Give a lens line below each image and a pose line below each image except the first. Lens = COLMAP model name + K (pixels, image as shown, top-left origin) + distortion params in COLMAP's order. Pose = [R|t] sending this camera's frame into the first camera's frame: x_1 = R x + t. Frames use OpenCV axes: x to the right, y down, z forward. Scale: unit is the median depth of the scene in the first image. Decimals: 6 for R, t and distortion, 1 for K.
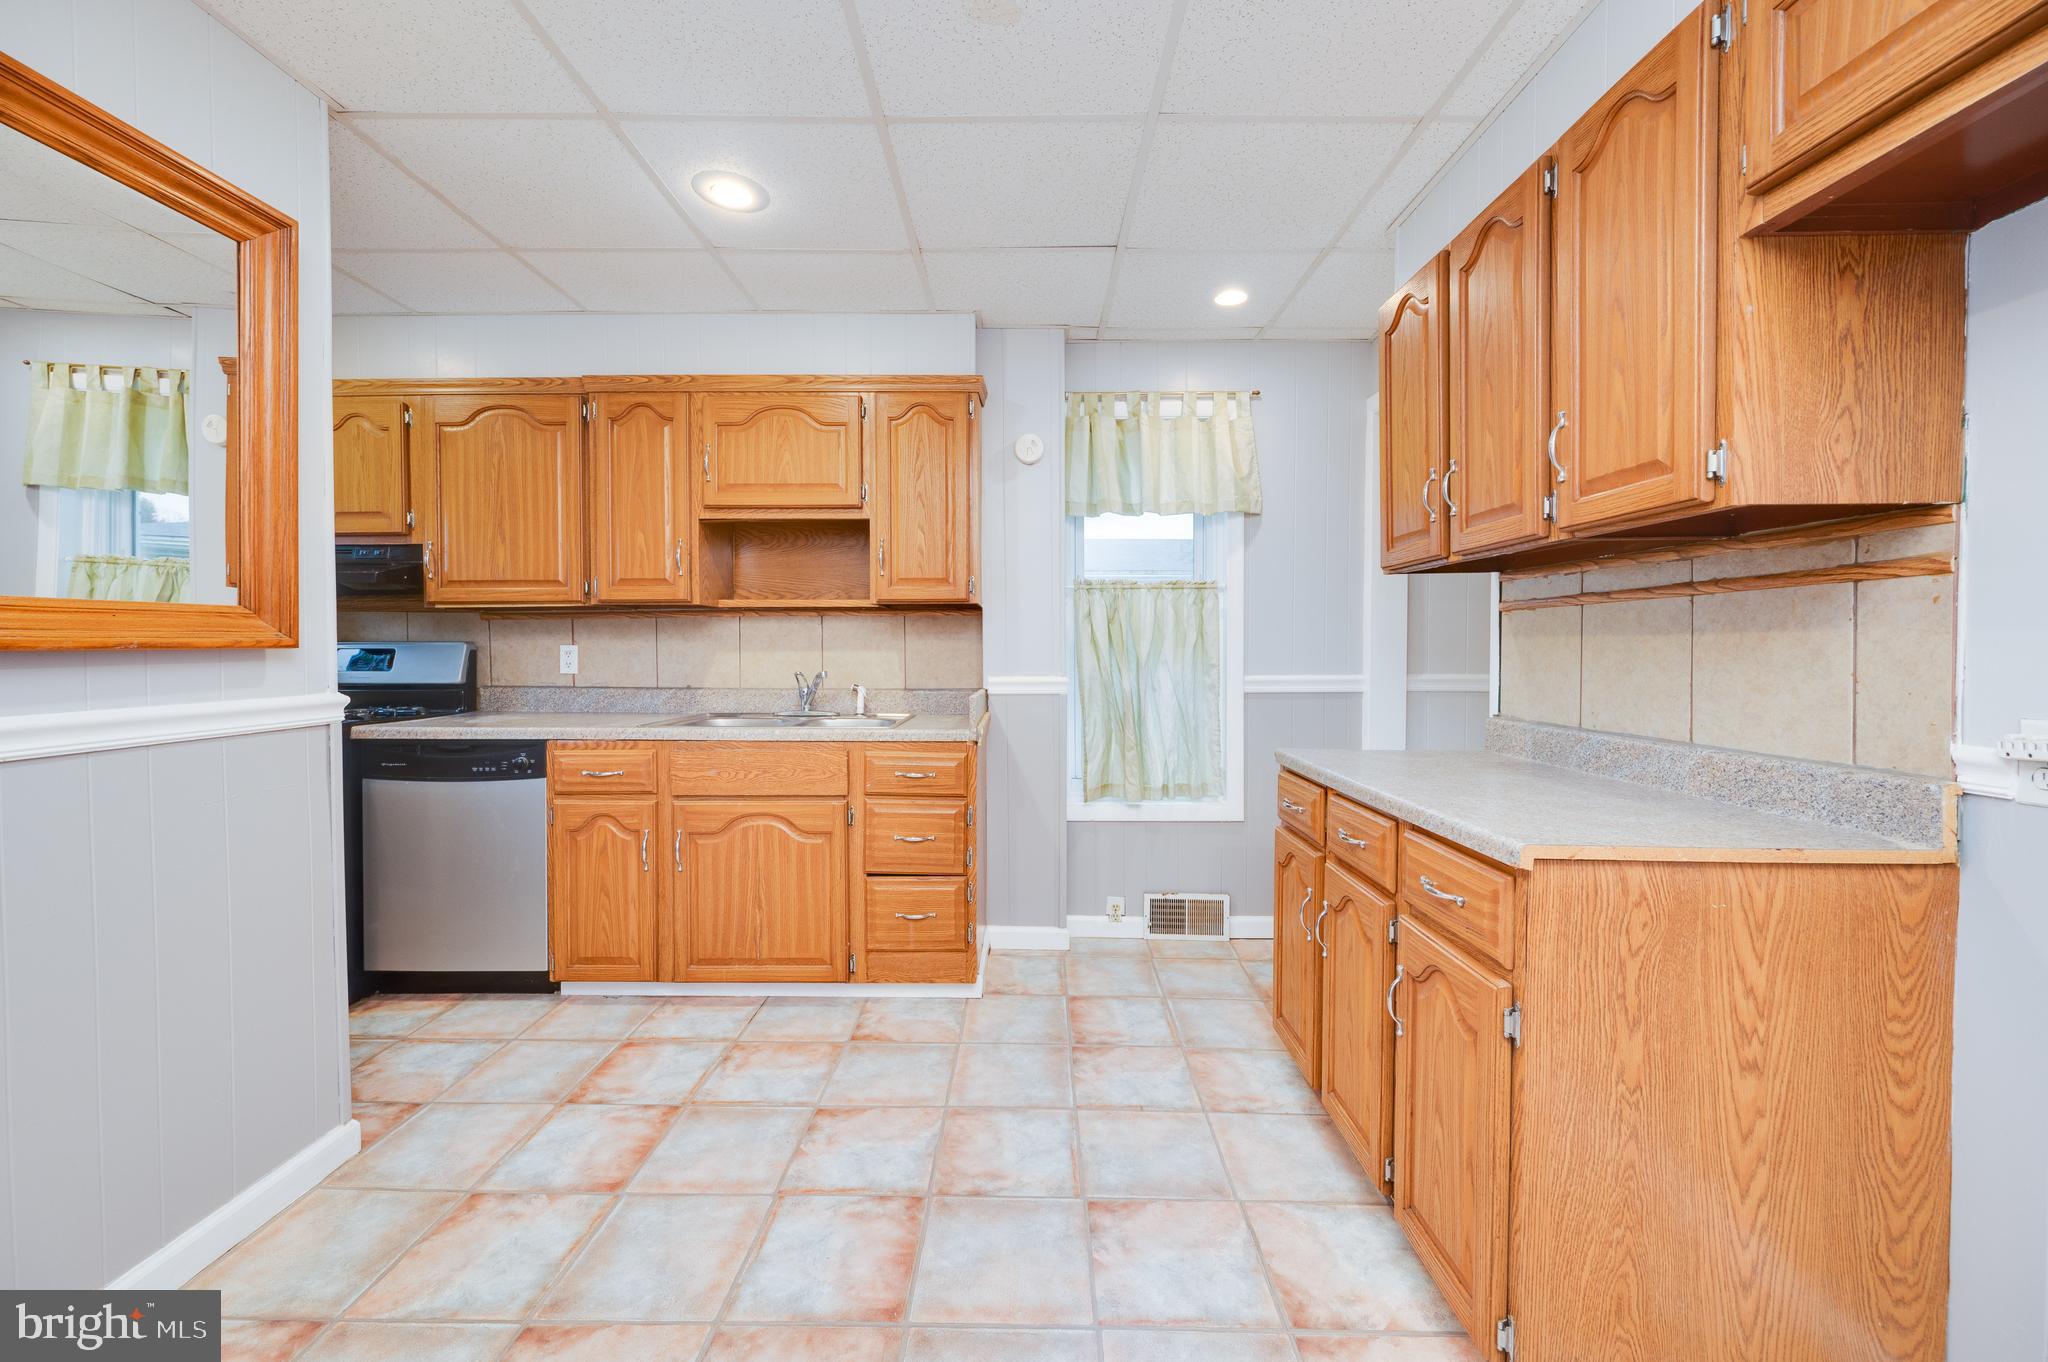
lens RADIAL K [[805.3, 0, 1055.6], [0, 805.3, 664.1], [0, 0, 1]] dist [-0.000645, -0.000177]
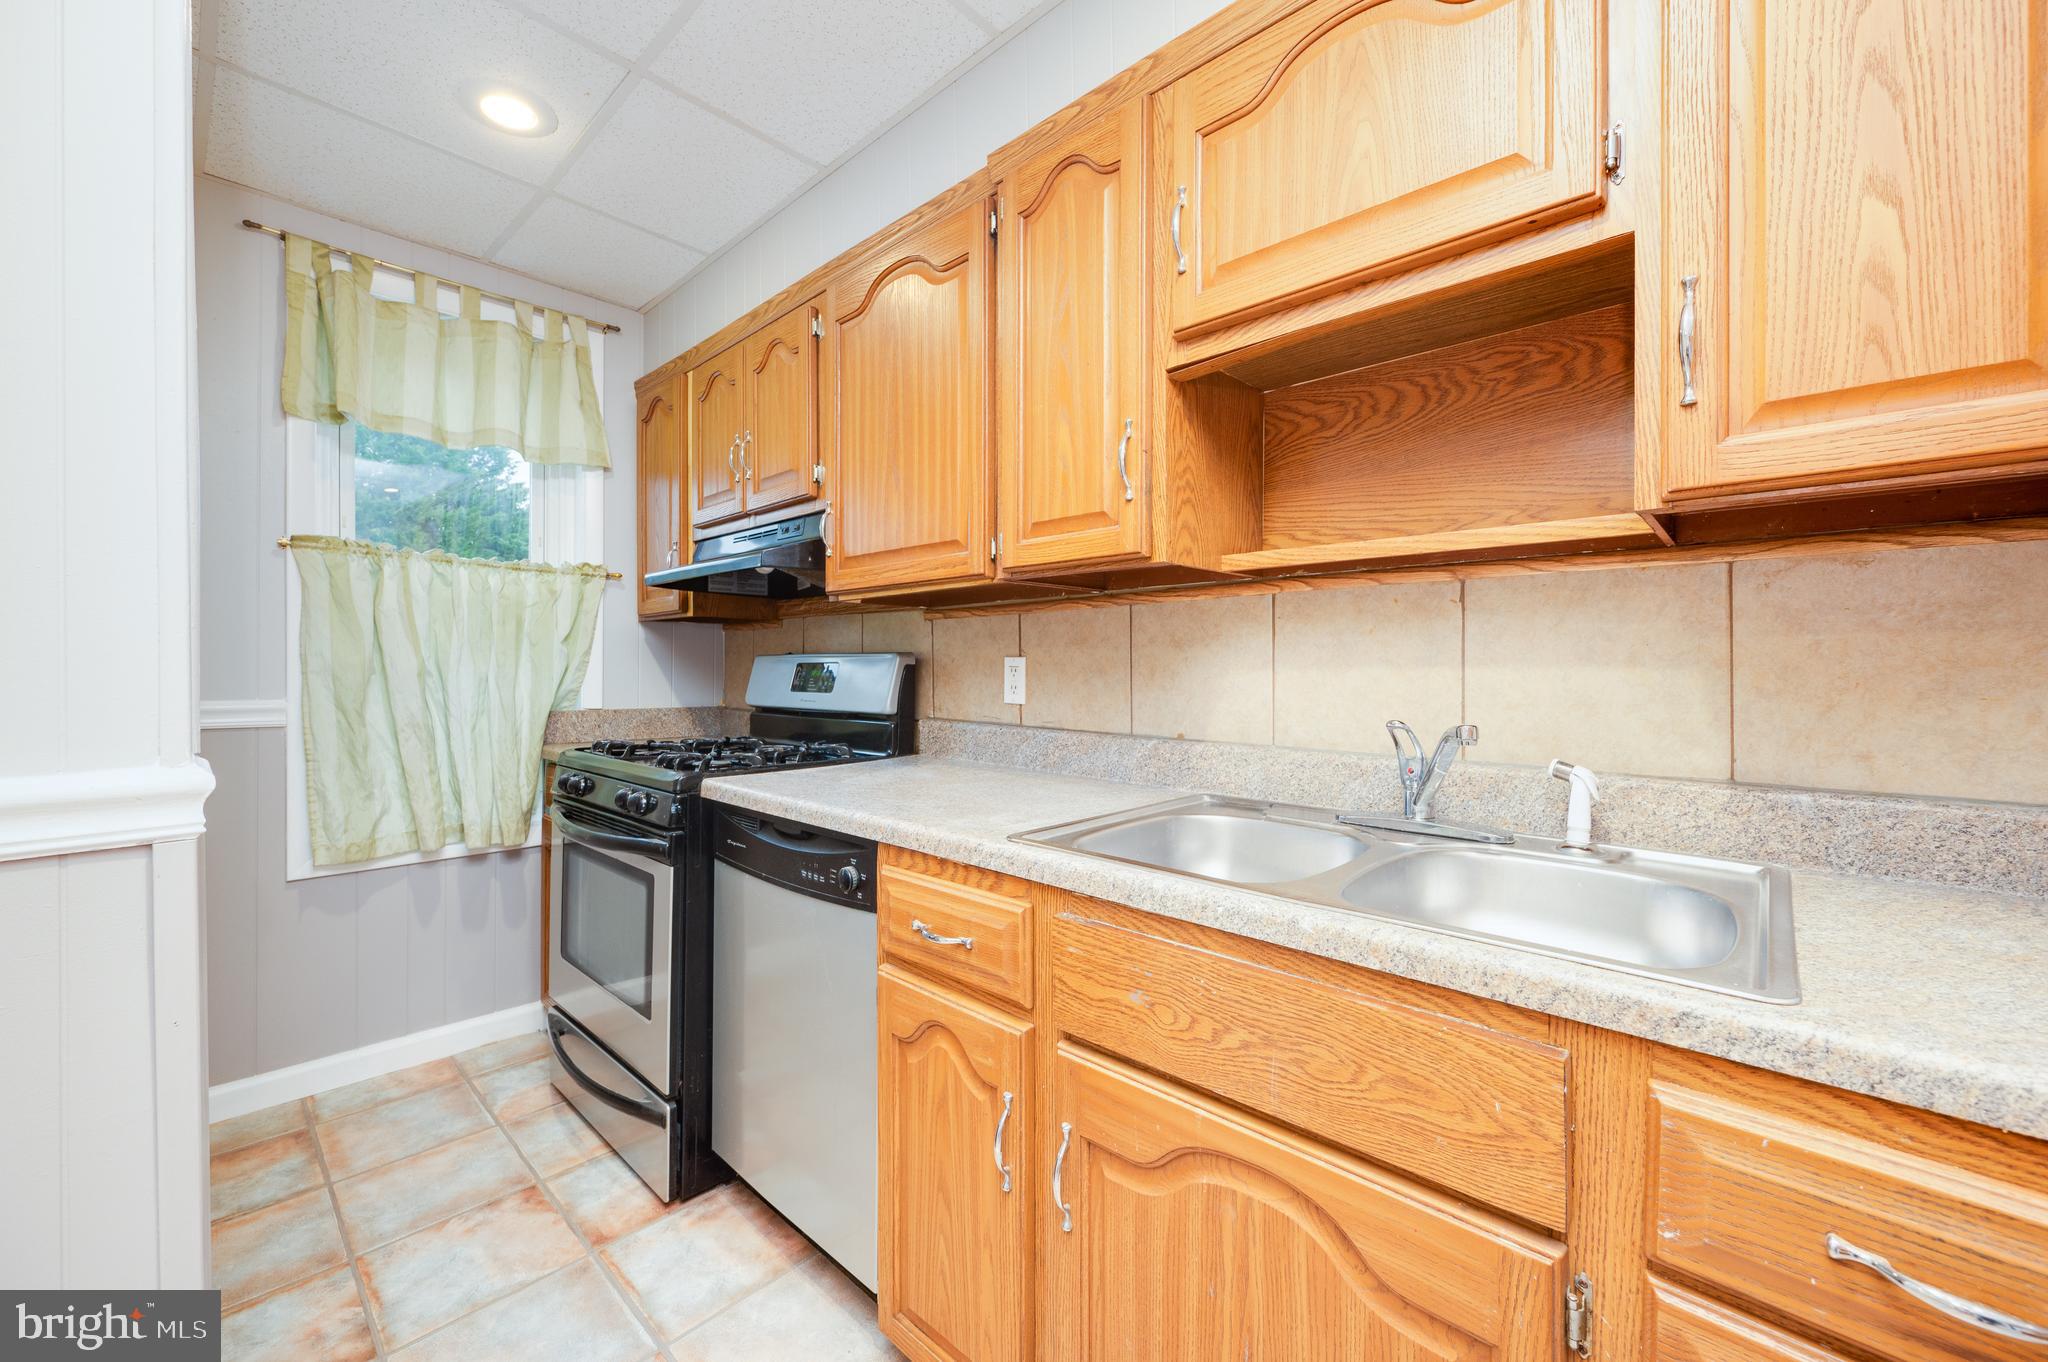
lens RADIAL K [[805.3, 0, 1055.6], [0, 805.3, 664.1], [0, 0, 1]] dist [-0.000645, -0.000177]
pose [[0.729199, -0.000387, -0.684301, -0.201615], [-0.012946, 0.999813, -0.014361, -0.011524], [0.684179, 0.019331, 0.729058, 0.700379]]
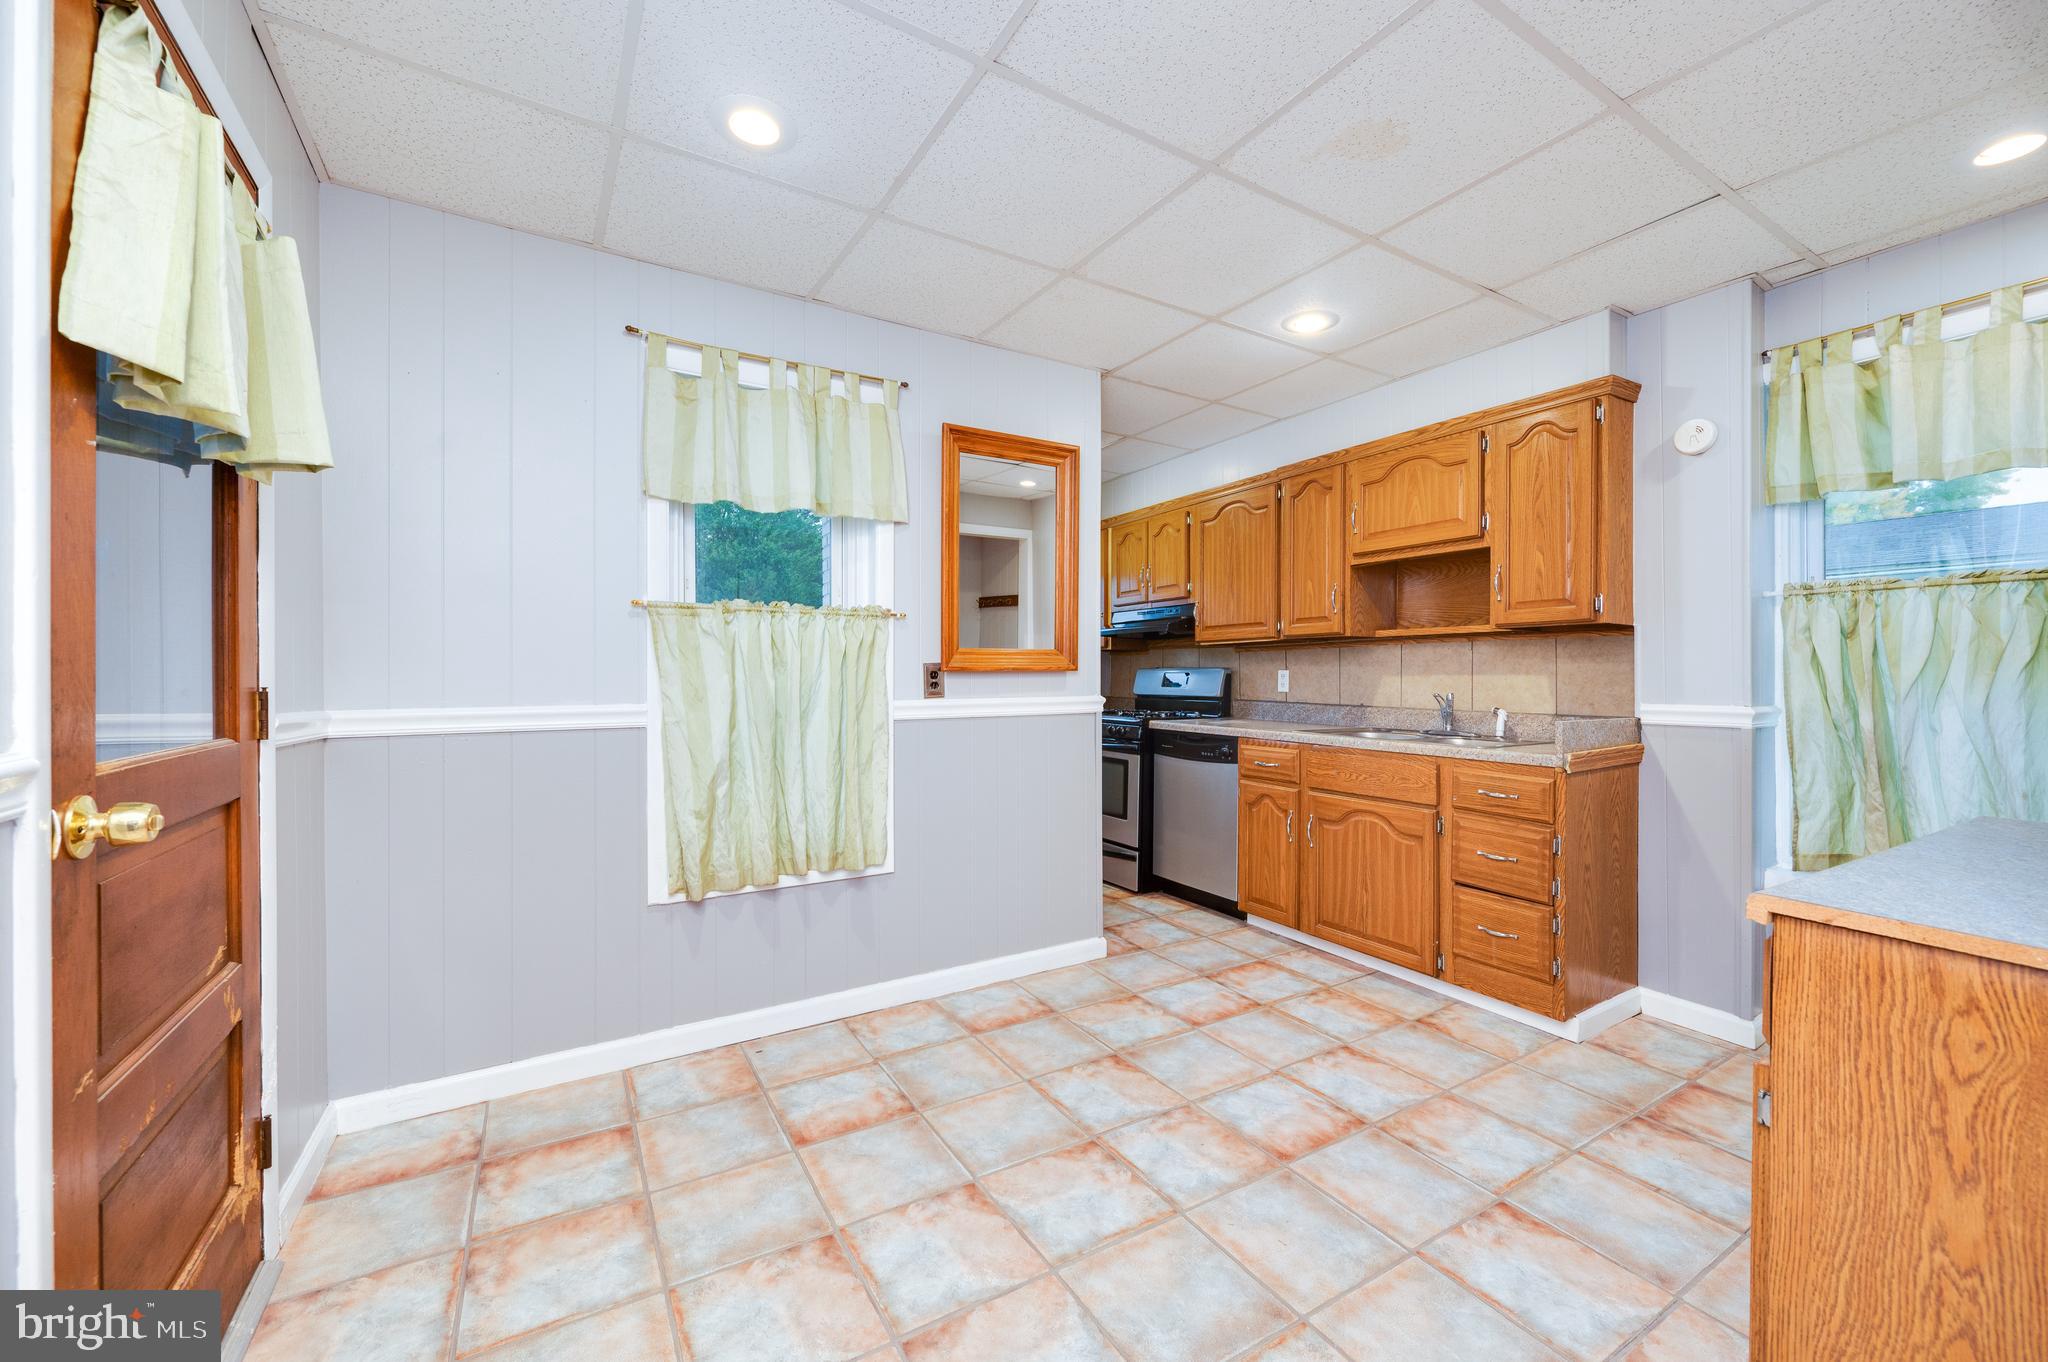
lens RADIAL K [[836.5, 0, 1024.0], [0, 836.5, 681.0], [0, 0, 1]] dist [-0.000539, 0.000155]
pose [[0.500042, 0.007852, -0.865966, 0.444122], [-0.019928, 0.999798, -0.002442, 0.007433], [0.865772, 0.018478, 0.500098, -0.057757]]
